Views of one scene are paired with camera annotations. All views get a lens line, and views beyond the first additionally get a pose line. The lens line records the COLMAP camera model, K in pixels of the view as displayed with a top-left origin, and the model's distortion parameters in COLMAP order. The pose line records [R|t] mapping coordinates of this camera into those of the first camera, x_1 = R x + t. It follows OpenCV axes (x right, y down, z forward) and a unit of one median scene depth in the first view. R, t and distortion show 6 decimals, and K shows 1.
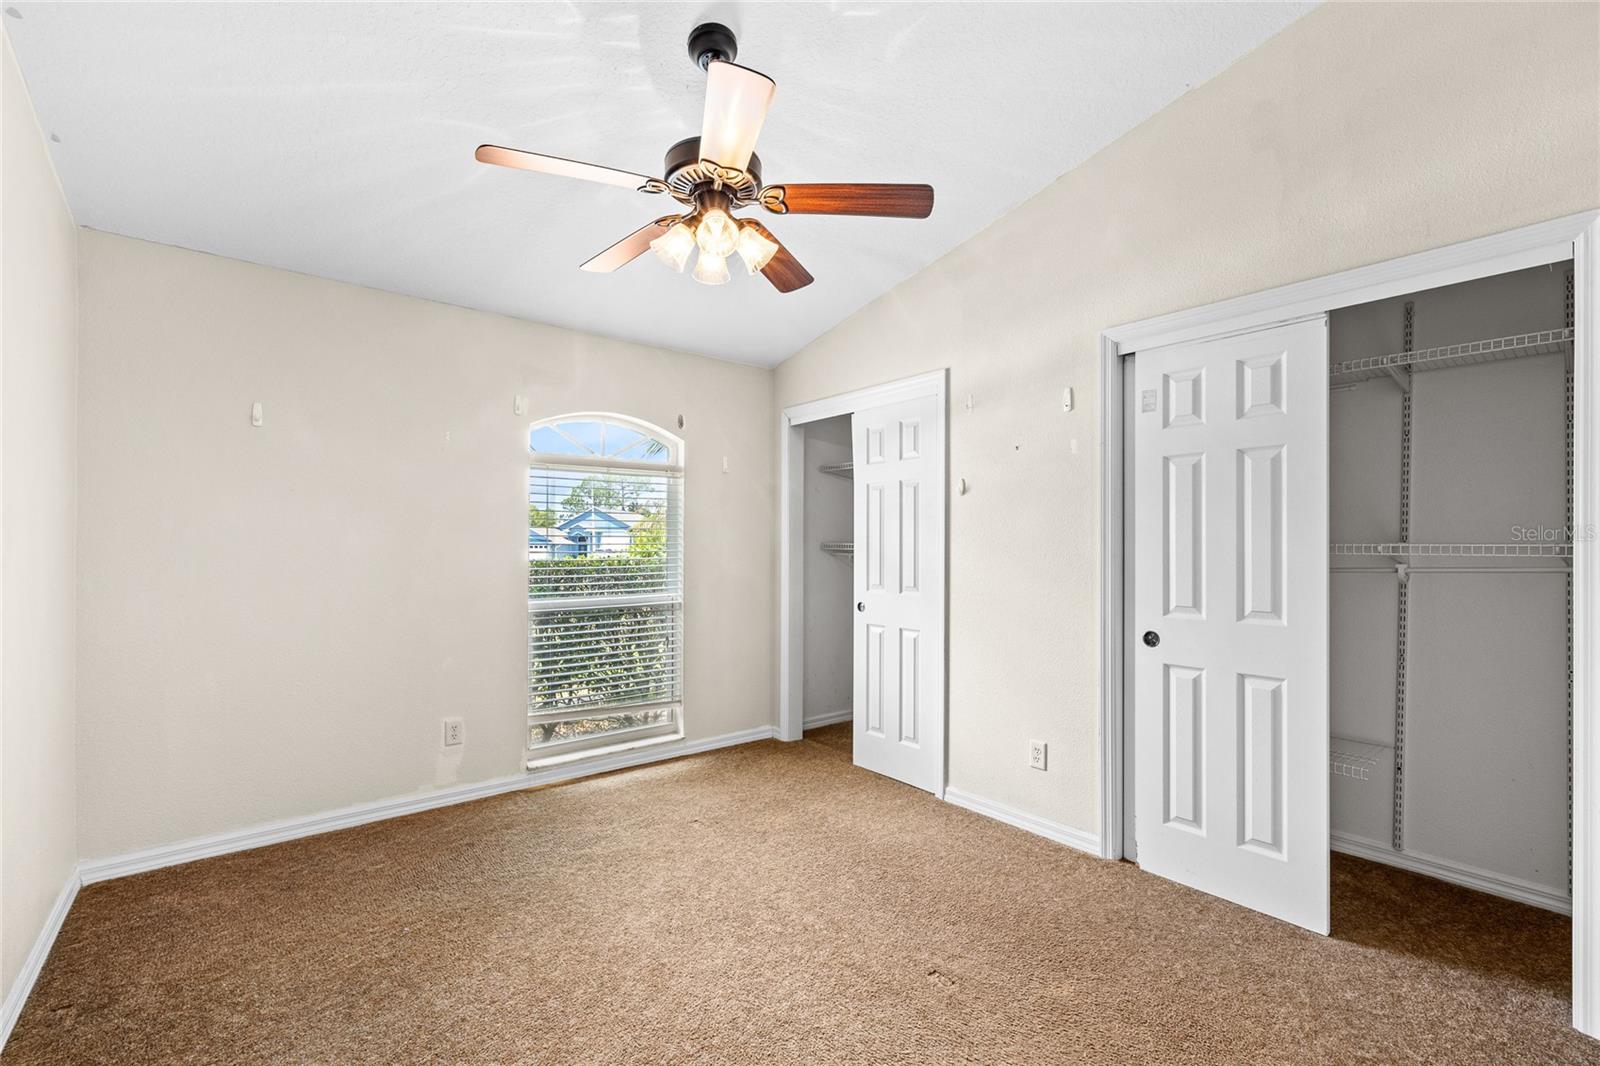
lens RADIAL K [[677.0, 0, 792.0], [0, 677.0, 540.1], [0, 0, 1]] dist [0.002173, 0.000418]
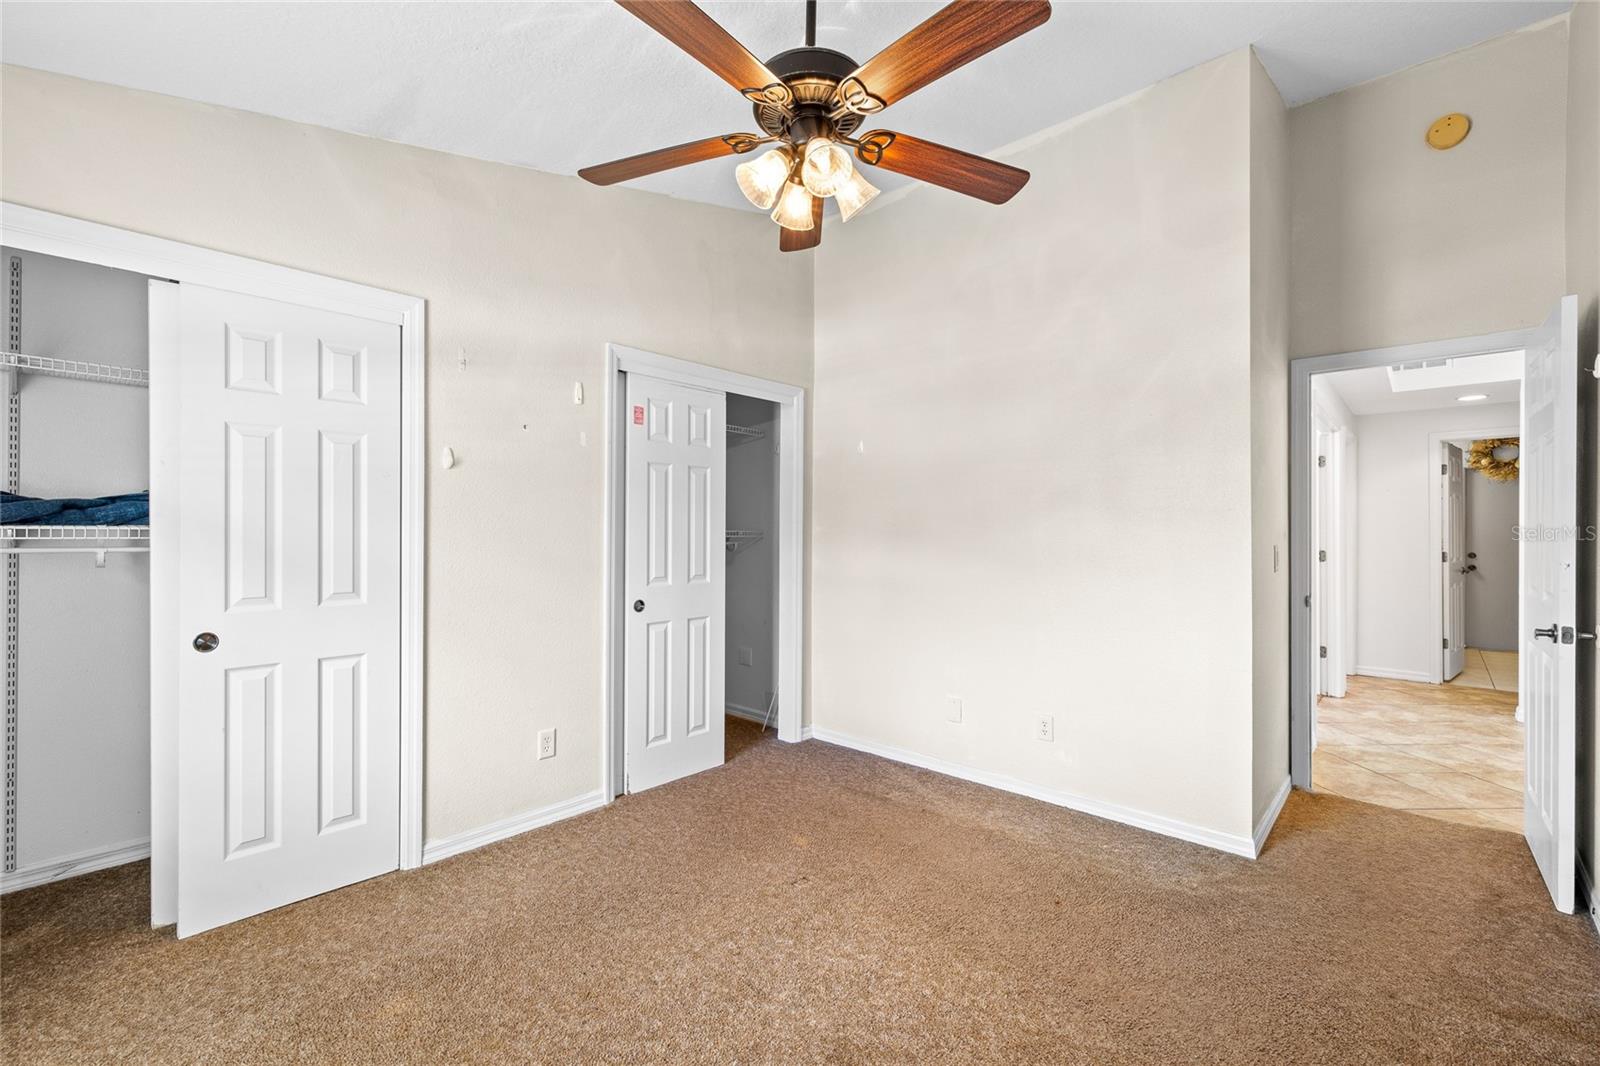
lens RADIAL K [[678.8, 0, 794.8], [0, 678.8, 528.6], [0, 0, 1]] dist [0.001878, -0.000163]
pose [[-0.133217, -0.002729, 0.991083, -0.690095], [-0.015800, 0.999875, 0.000630, -0.002957], [-0.990961, -0.015575, -0.133243, 0.808935]]
